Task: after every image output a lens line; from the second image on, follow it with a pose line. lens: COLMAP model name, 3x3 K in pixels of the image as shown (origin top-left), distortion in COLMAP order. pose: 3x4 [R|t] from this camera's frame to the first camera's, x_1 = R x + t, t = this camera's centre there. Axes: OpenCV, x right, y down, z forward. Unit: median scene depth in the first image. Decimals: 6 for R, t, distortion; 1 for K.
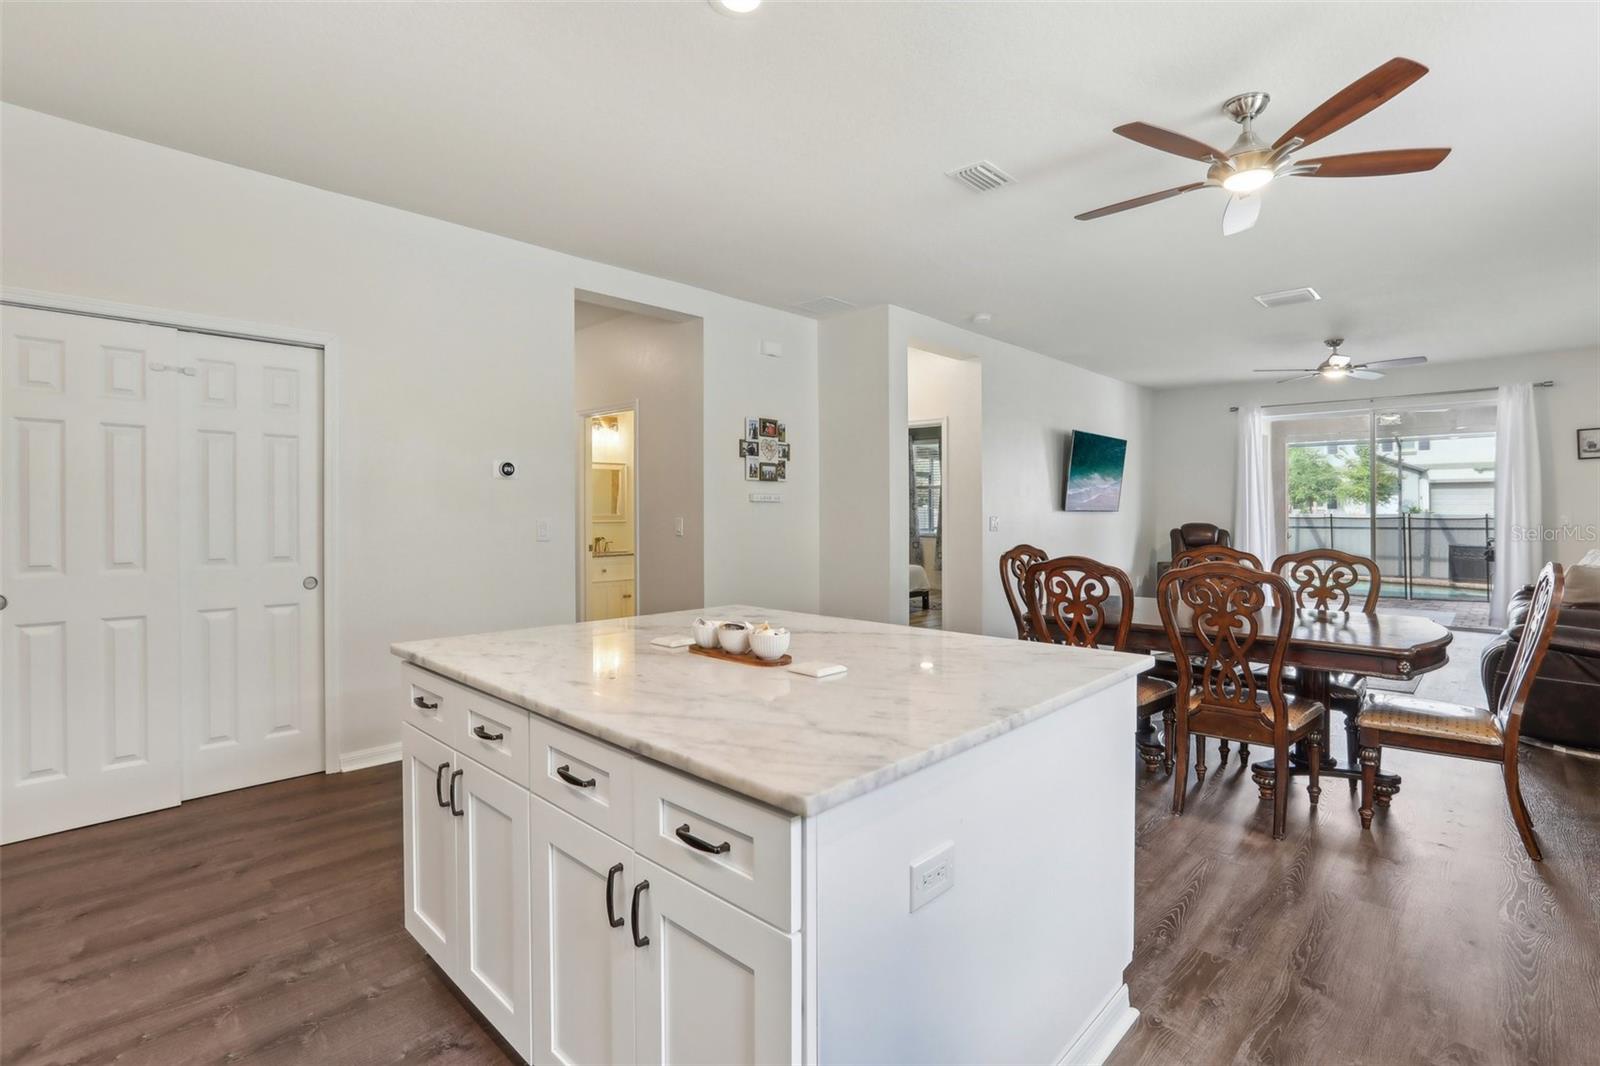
lens RADIAL K [[745.4, 0, 806.5], [0, 745.4, 496.4], [0, 0, 1]] dist [-0.040556, 0.012751]
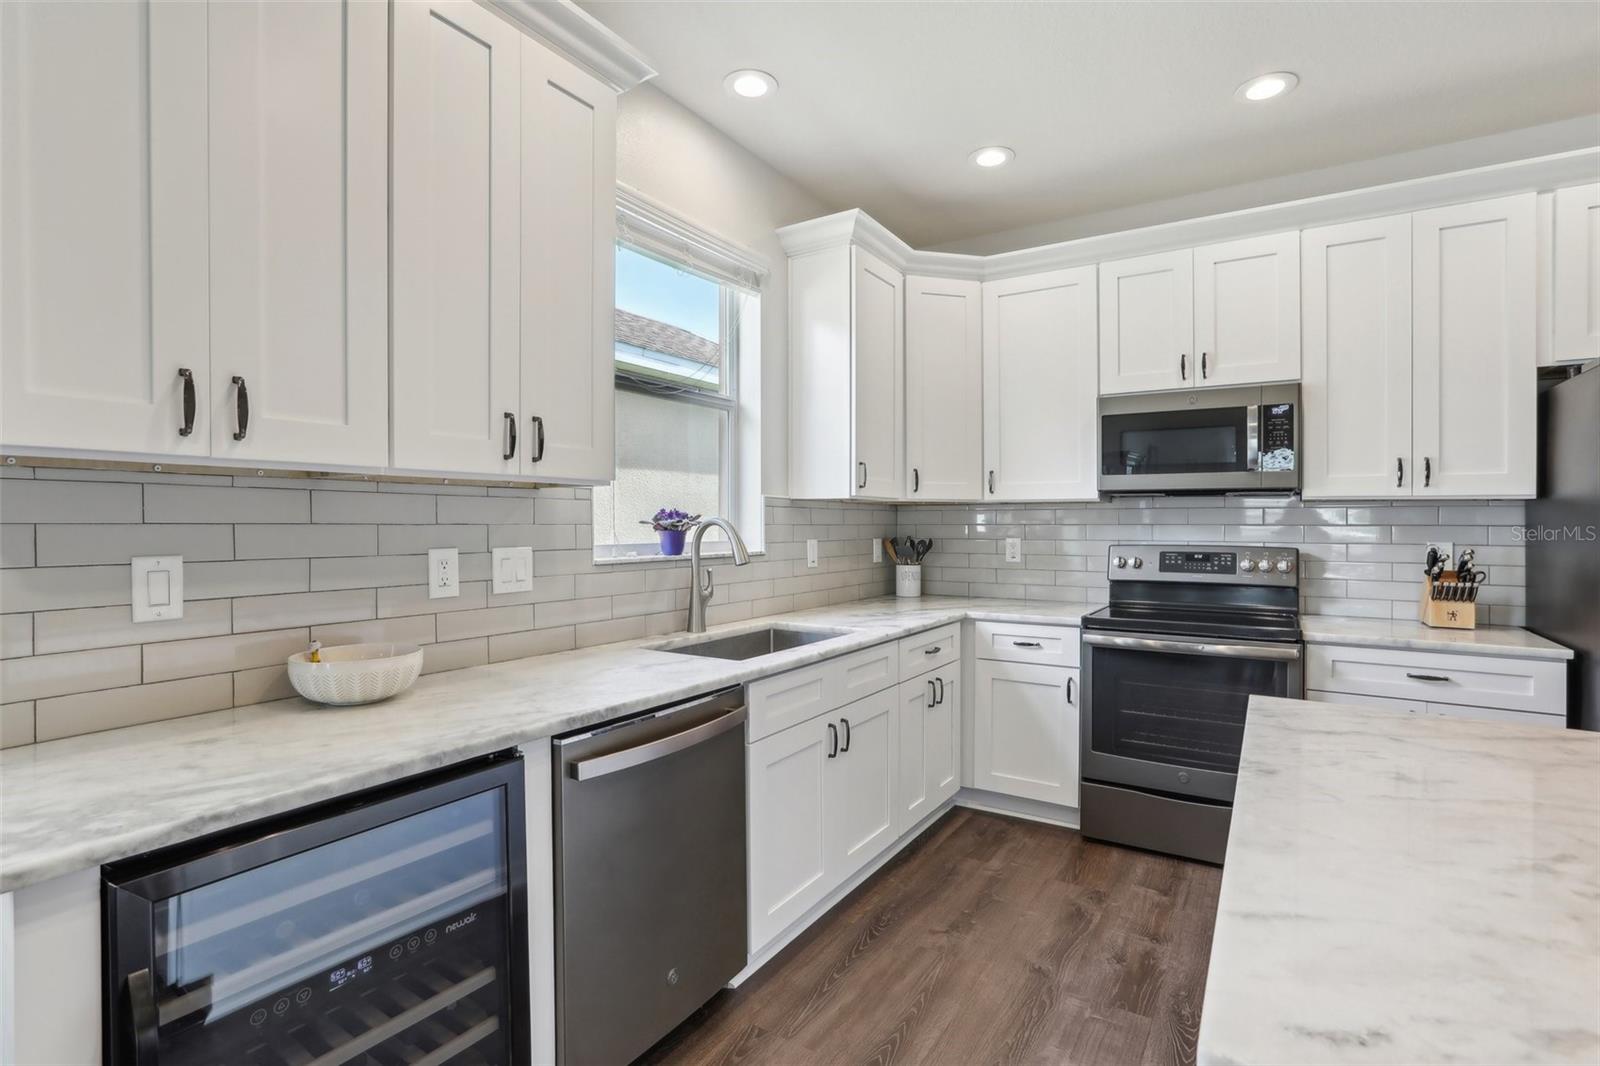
lens RADIAL K [[745.4, 0, 801.9], [0, 745.4, 530.3], [0, 0, 1]] dist [-0.040556, 0.012751]
pose [[-0.976936, -0.000559, -0.213532, 0.220874], [0.000311, 0.999992, -0.004042, 0.005653], [0.213533, -0.004015, -0.976928, 0.346847]]
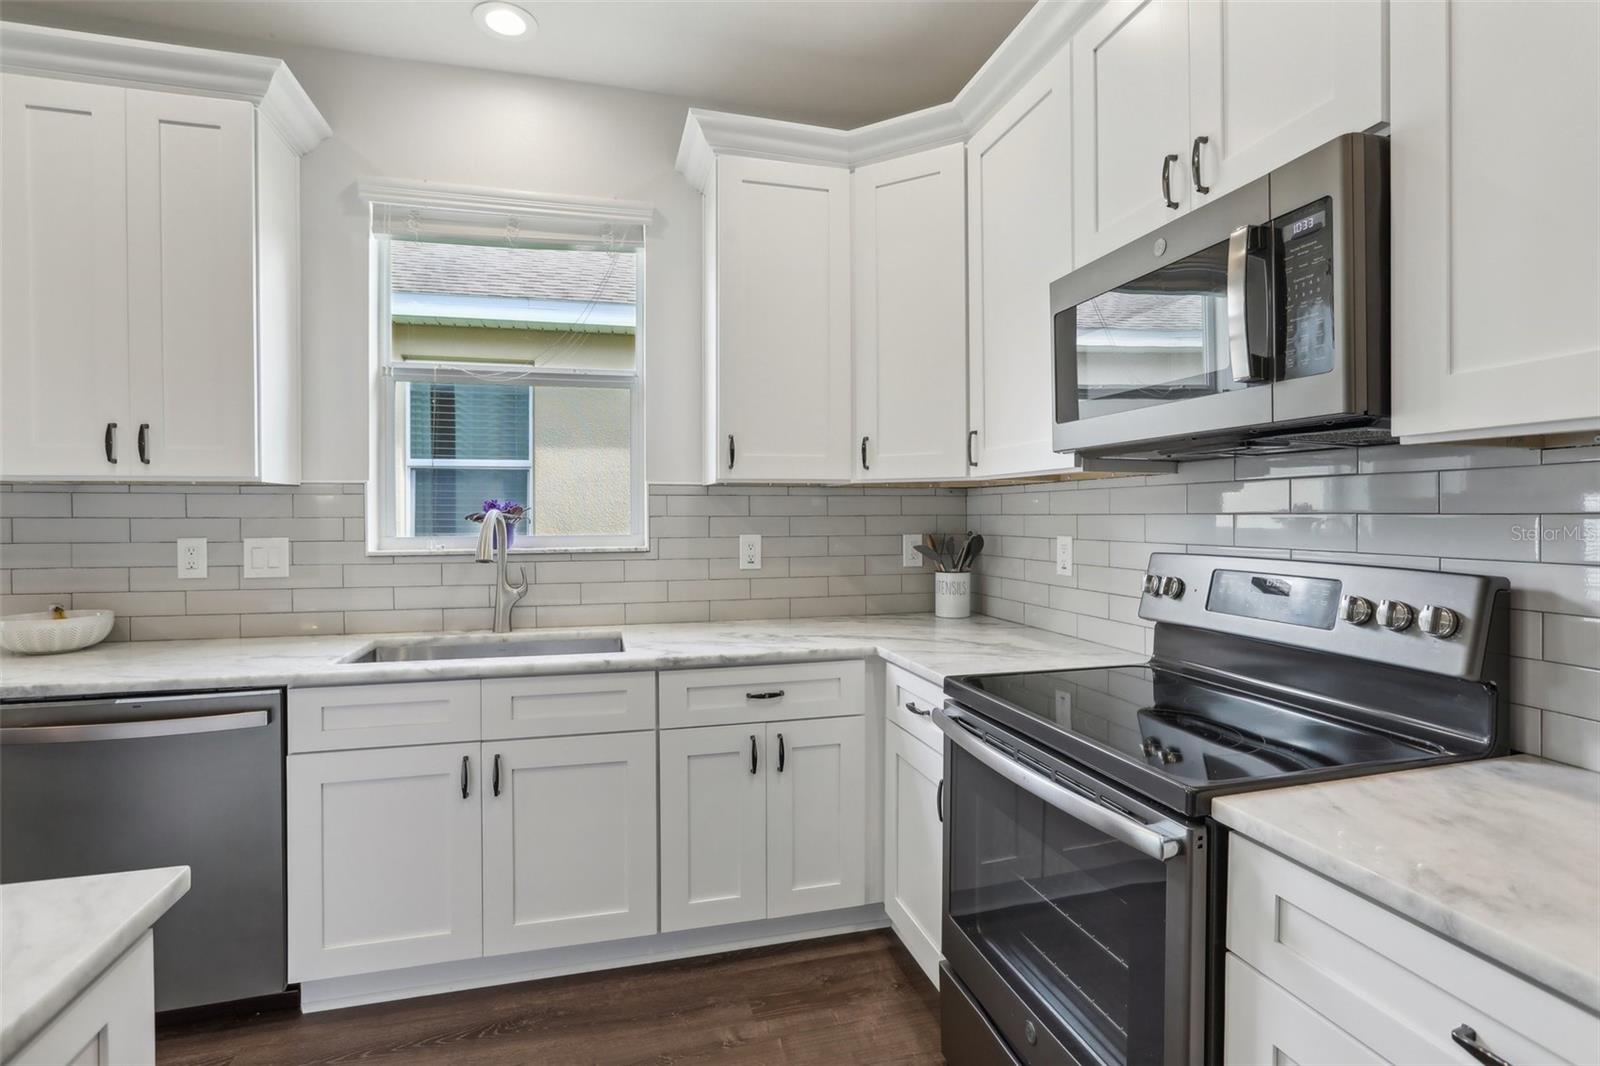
lens RADIAL K [[745.4, 0, 807.8], [0, 745.4, 526.6], [0, 0, 1]] dist [-0.040556, 0.012751]
pose [[-0.870064, -0.005547, 0.492907, -0.132852], [-0.003881, 0.999983, 0.004402, 0.003558], [-0.492923, 0.001917, -0.870071, 0.187423]]
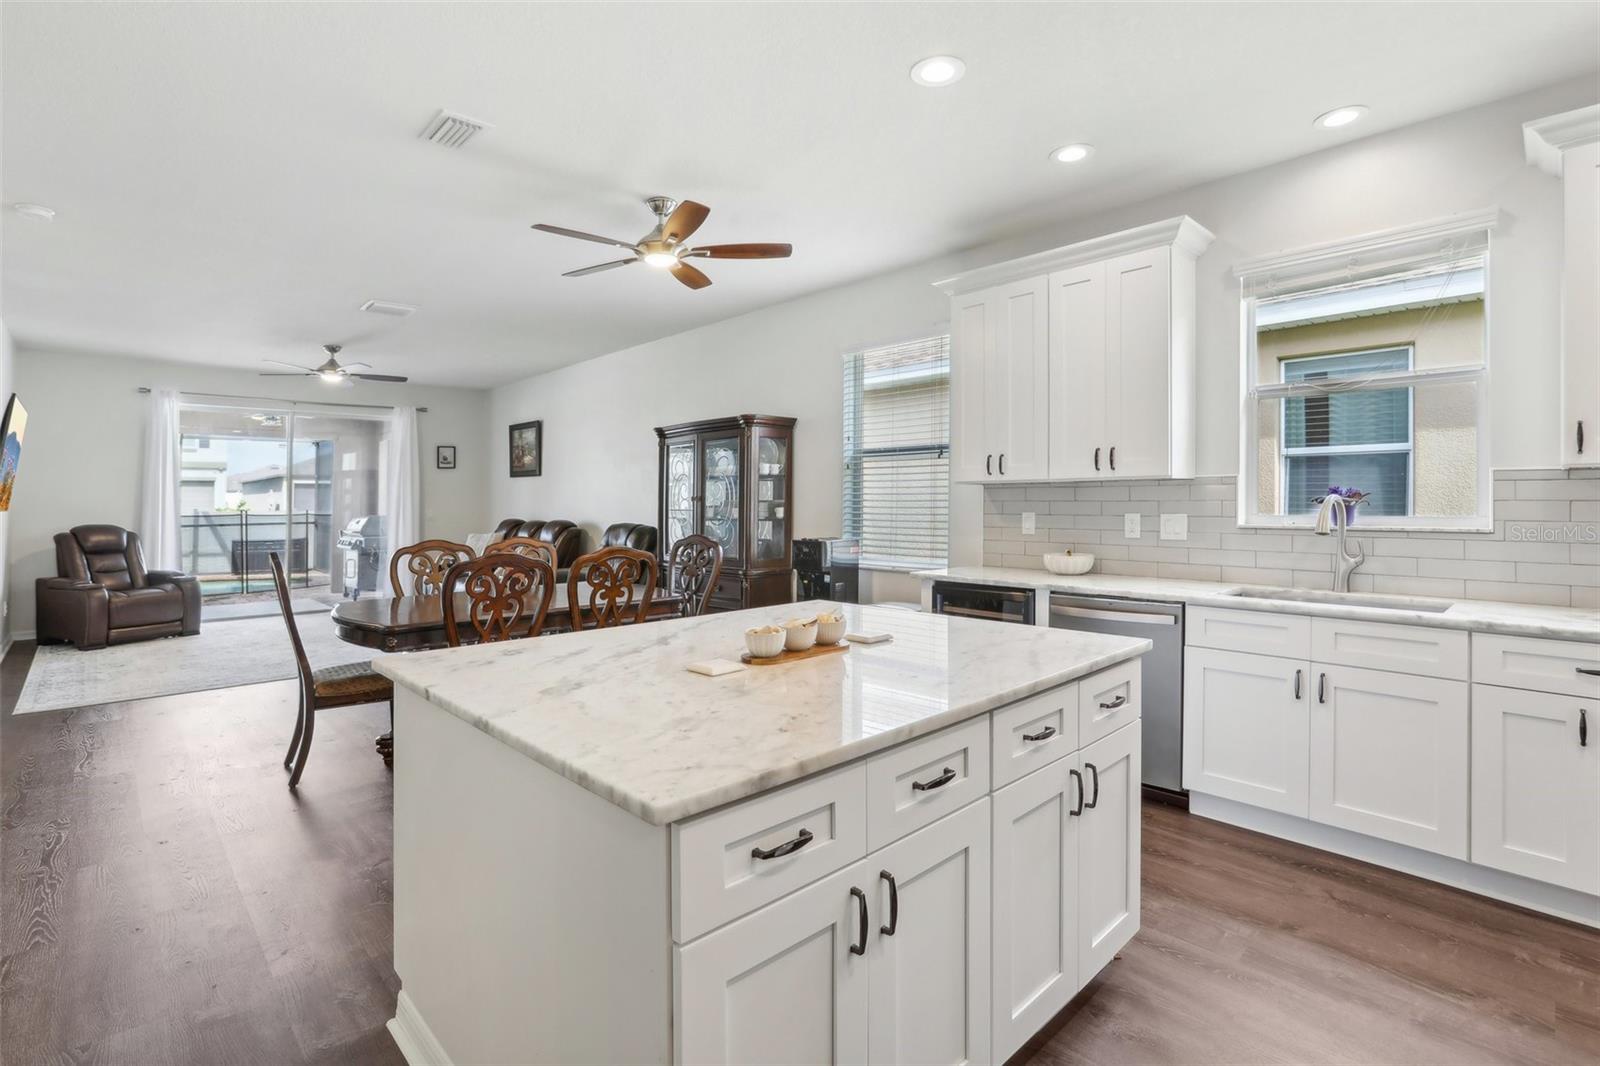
lens RADIAL K [[745.4, 0, 804.2], [0, 745.4, 502.7], [0, 0, 1]] dist [-0.040556, 0.012751]
pose [[0.036576, -0.004406, 0.999321, -0.295161], [-0.007601, 0.999960, 0.004687, 0.002442], [-0.999302, -0.007767, 0.036541, 0.266085]]
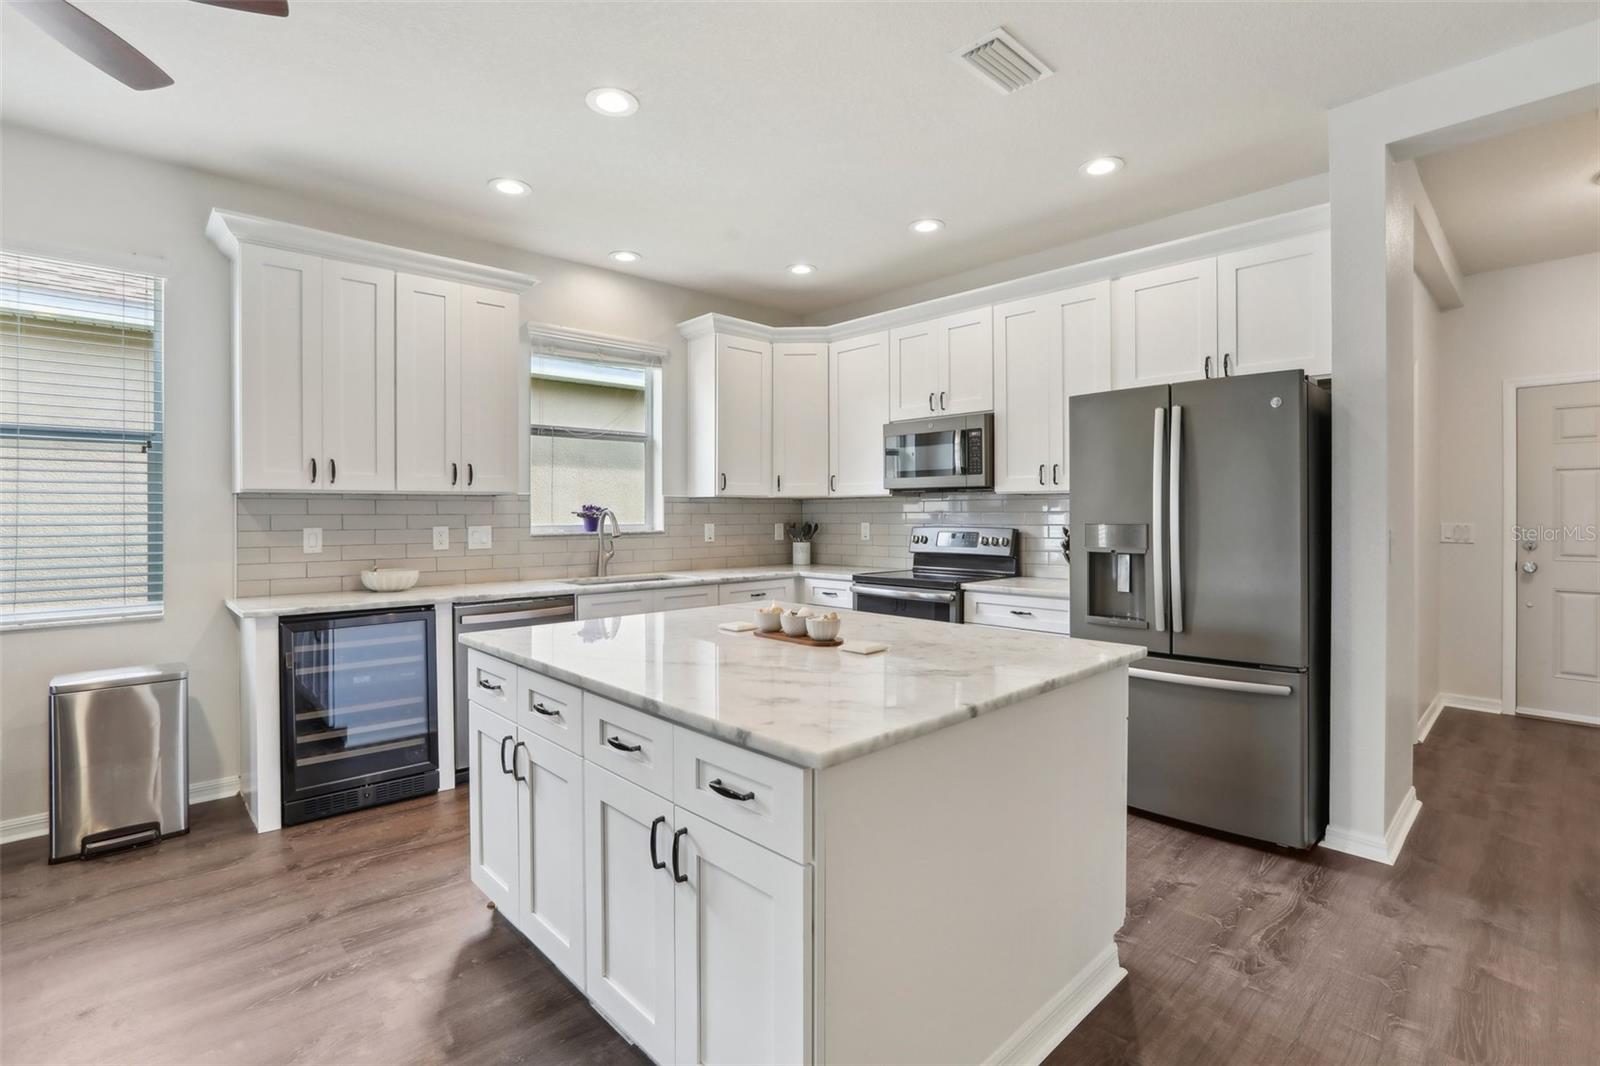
lens RADIAL K [[745.4, 0, 791.7], [0, 745.4, 532.3], [0, 0, 1]] dist [-0.040556, 0.012751]
pose [[-0.999087, 0.002174, 0.042677, -0.018717], [0.002641, 0.999937, 0.010891, 0.010907], [-0.042651, 0.010993, -0.999030, 0.627192]]
